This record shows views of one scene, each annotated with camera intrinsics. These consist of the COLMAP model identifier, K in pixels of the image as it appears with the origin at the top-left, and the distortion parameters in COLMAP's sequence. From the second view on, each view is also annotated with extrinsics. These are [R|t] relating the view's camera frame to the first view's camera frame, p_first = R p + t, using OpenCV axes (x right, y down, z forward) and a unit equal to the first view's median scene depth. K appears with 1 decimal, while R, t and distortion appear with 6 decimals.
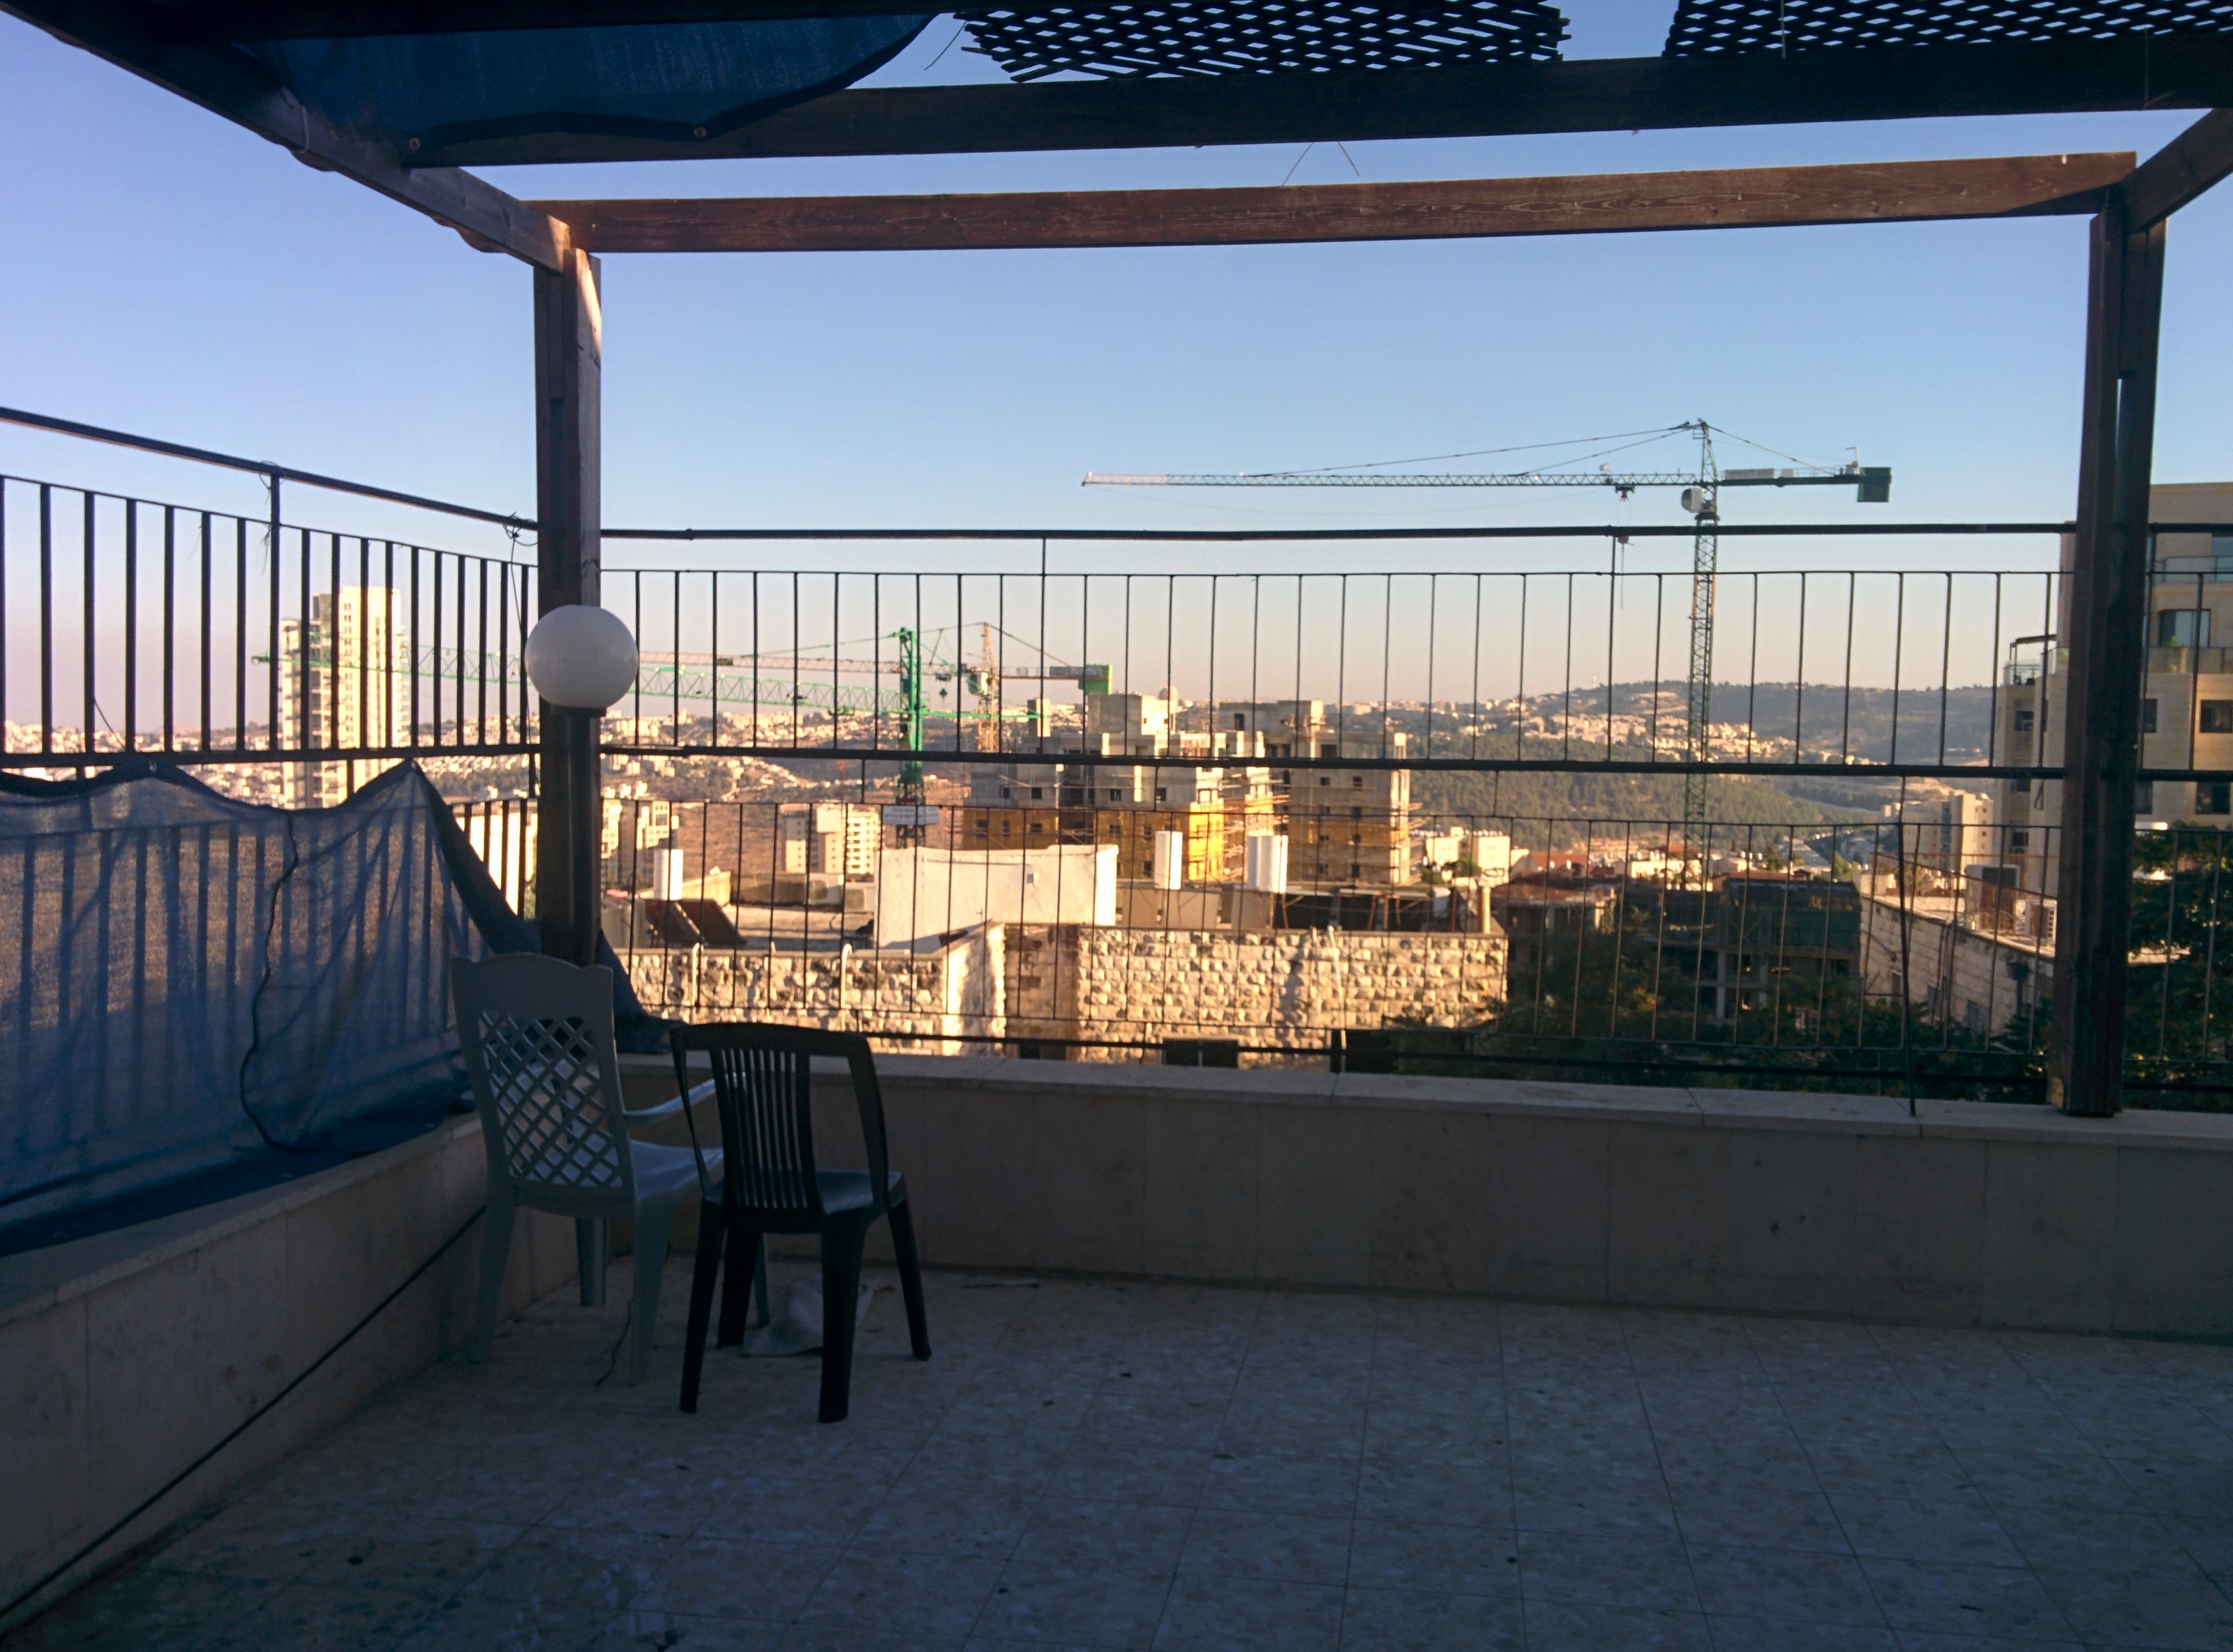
lens RADIAL K [[1992.7, 0, 1139.8], [0, 1992.7, 870.2], [0, 0, 1]] dist [0.064197, -0.081136]
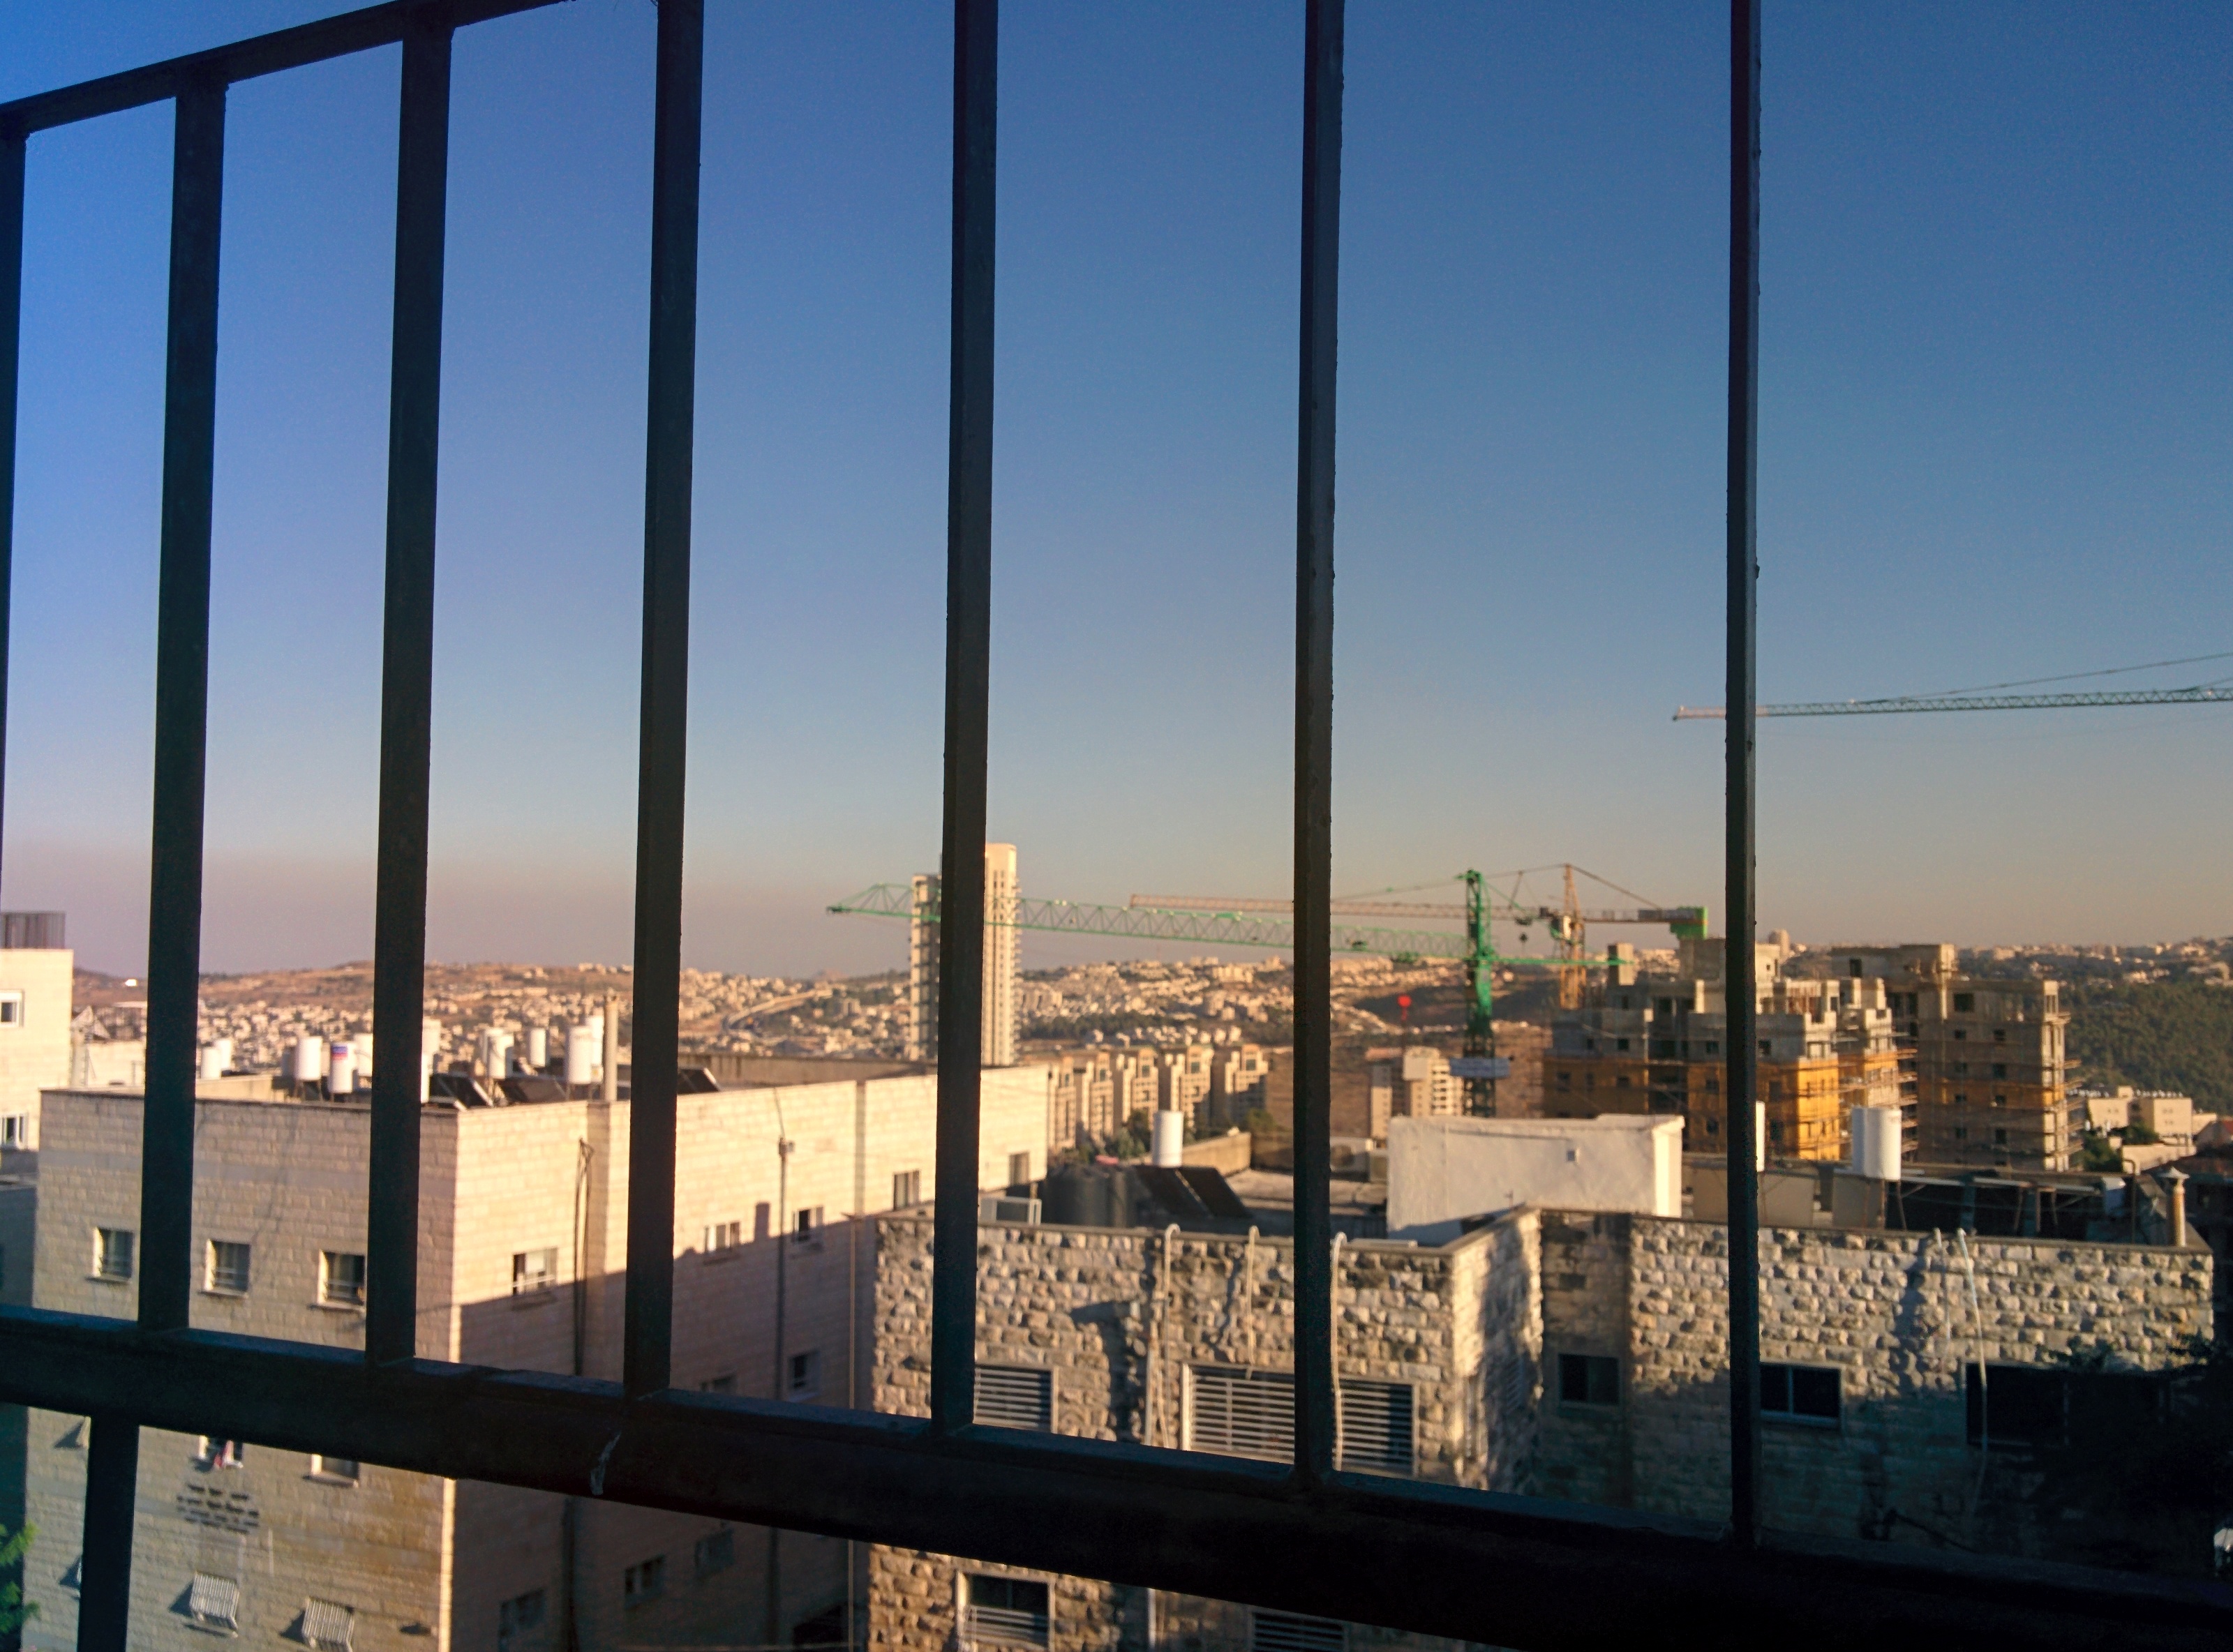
lens RADIAL K [[1992.7, 0, 1139.8], [0, 1992.7, 870.2], [0, 0, 1]] dist [0.064197, -0.081136]
pose [[0.956753, -0.015432, -0.290490, 0.015154], [-0.020305, 0.992614, -0.119607, -0.009078], [0.290190, 0.120333, 0.949373, 0.110134]]
